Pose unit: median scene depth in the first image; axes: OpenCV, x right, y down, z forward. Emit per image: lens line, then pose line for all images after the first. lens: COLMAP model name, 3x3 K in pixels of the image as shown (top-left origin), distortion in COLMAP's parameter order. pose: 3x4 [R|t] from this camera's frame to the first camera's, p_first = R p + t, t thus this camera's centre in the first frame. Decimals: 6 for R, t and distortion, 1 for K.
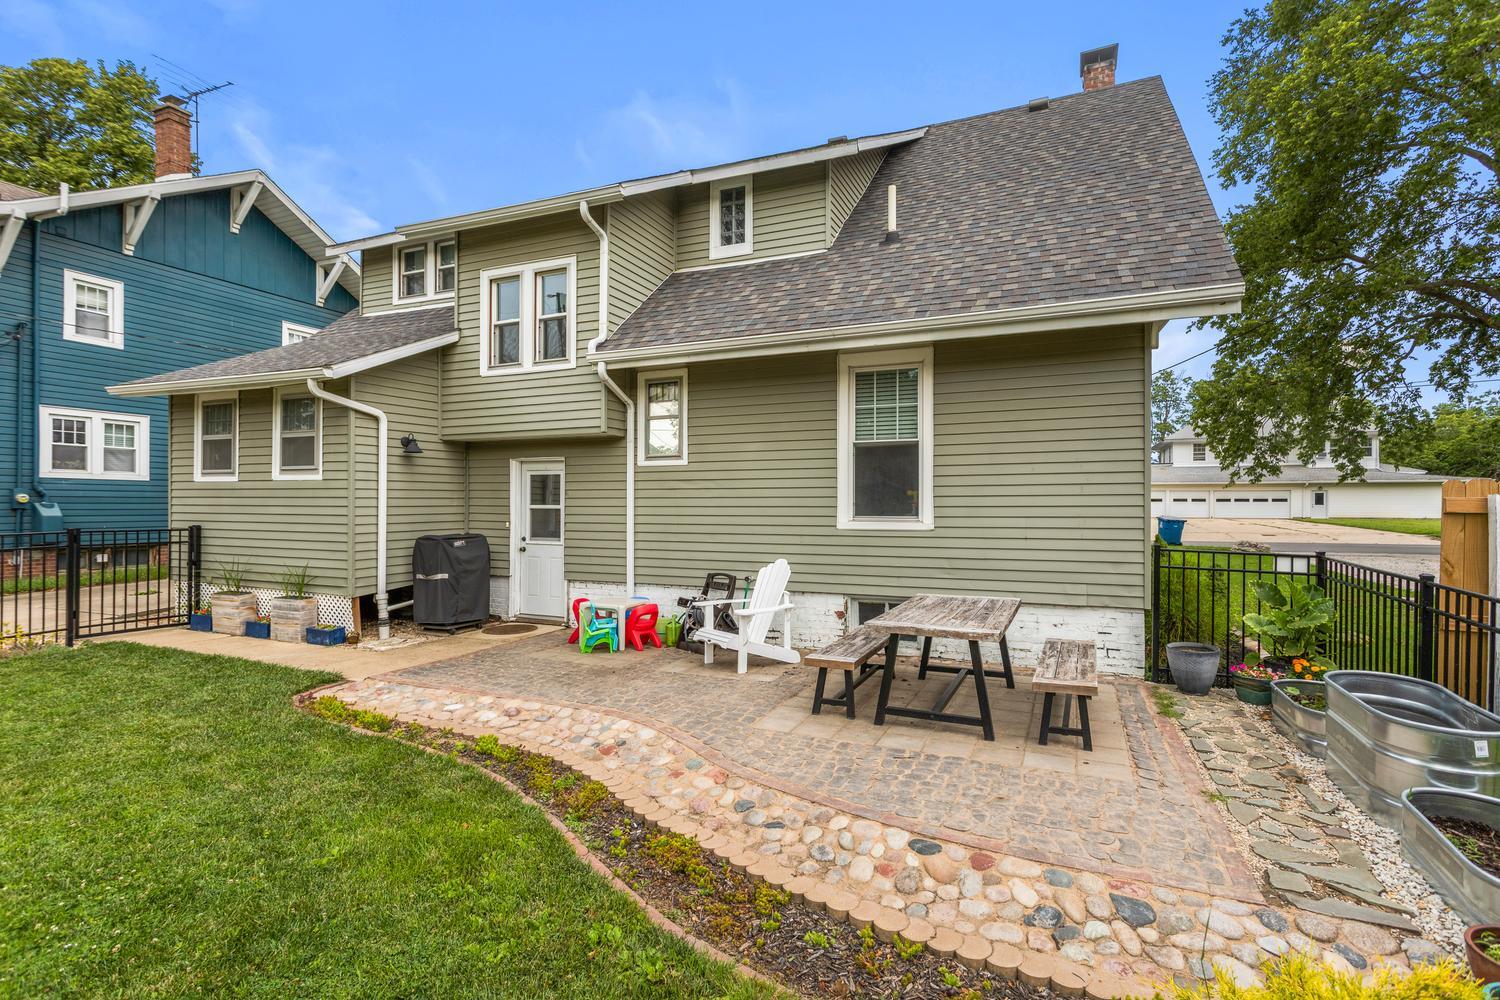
lens RADIAL K [[733.3, 0, 756.3], [0, 733.3, 499.0], [0, 0, 1]] dist [0.005453, 0.000907]
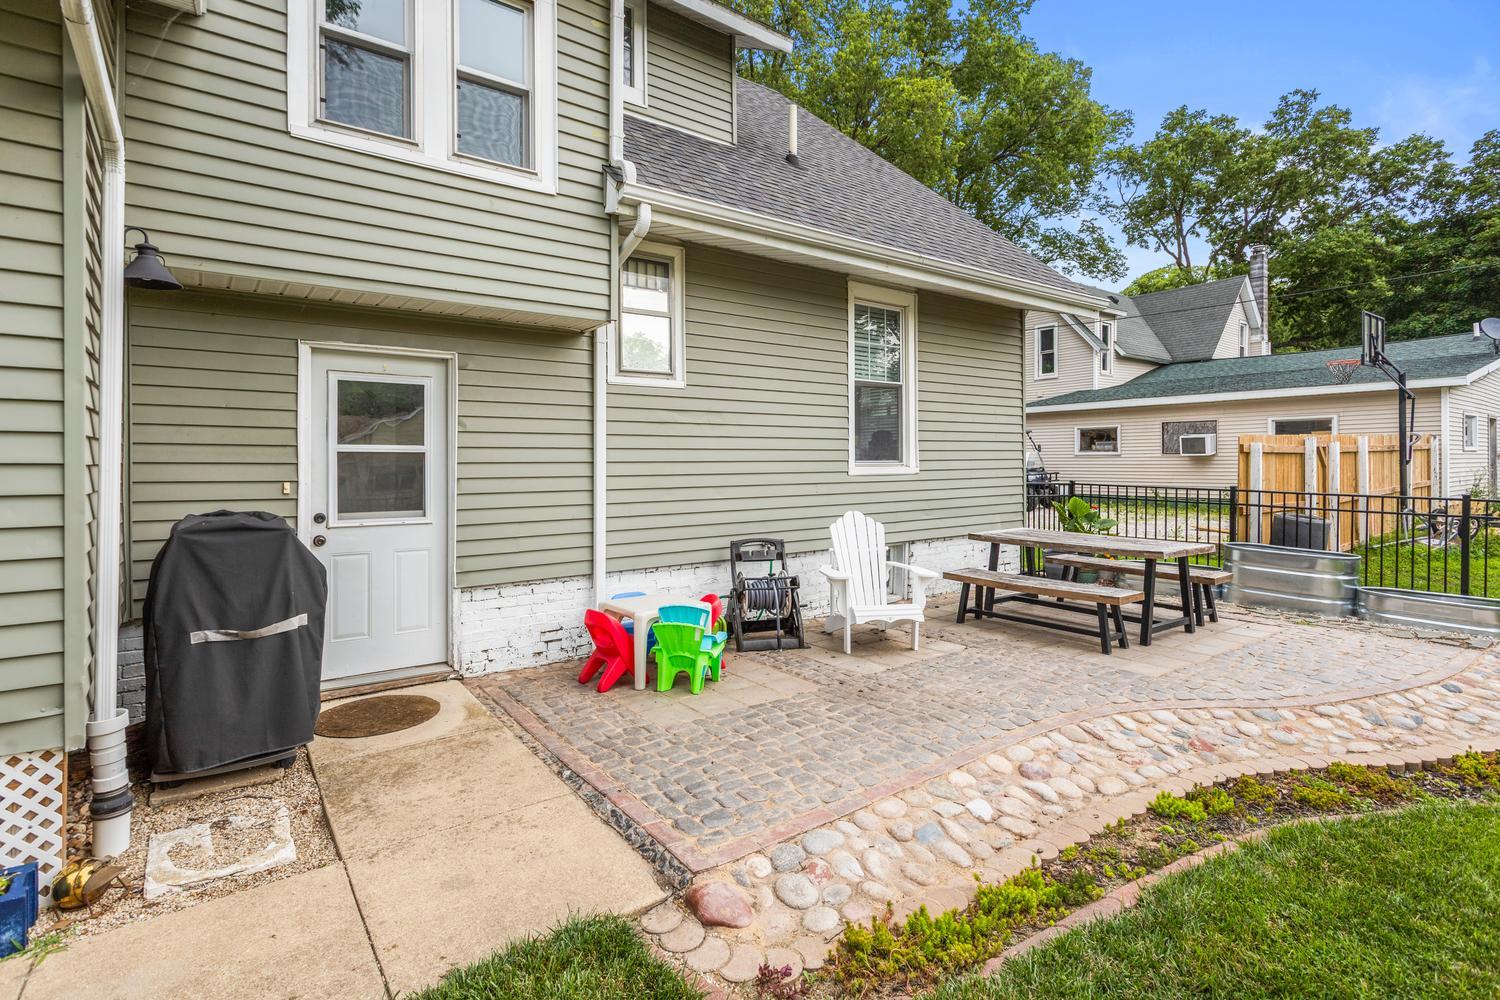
lens RADIAL K [[733.3, 0, 754.0], [0, 733.3, 463.5], [0, 0, 1]] dist [0.005453, 0.000907]
pose [[0.485594, -0.005520, 0.874167, -0.645879], [-0.001231, 0.999975, 0.006998, 0.018331], [-0.874184, -0.004474, 0.485575, 0.593333]]
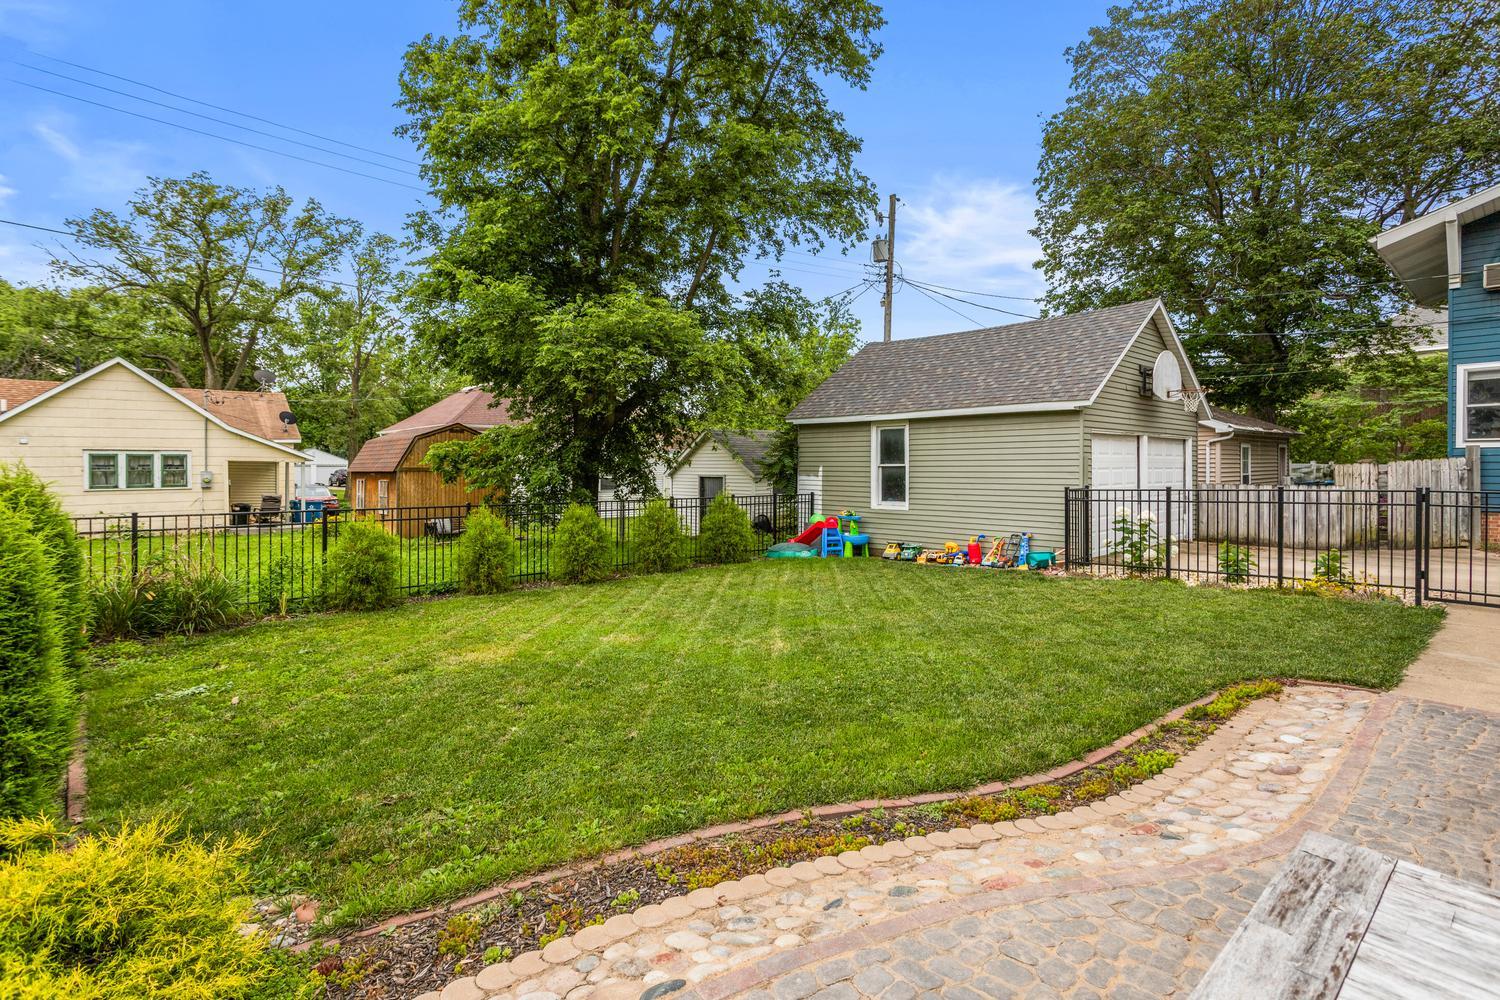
lens RADIAL K [[733.3, 0, 737.3], [0, 733.3, 463.1], [0, 0, 1]] dist [0.005453, 0.000907]
pose [[-0.421697, 0.001336, -0.906736, 0.315328], [0.003814, 0.999993, -0.000301, 0.005455], [0.906729, -0.003585, -0.421699, 0.535316]]
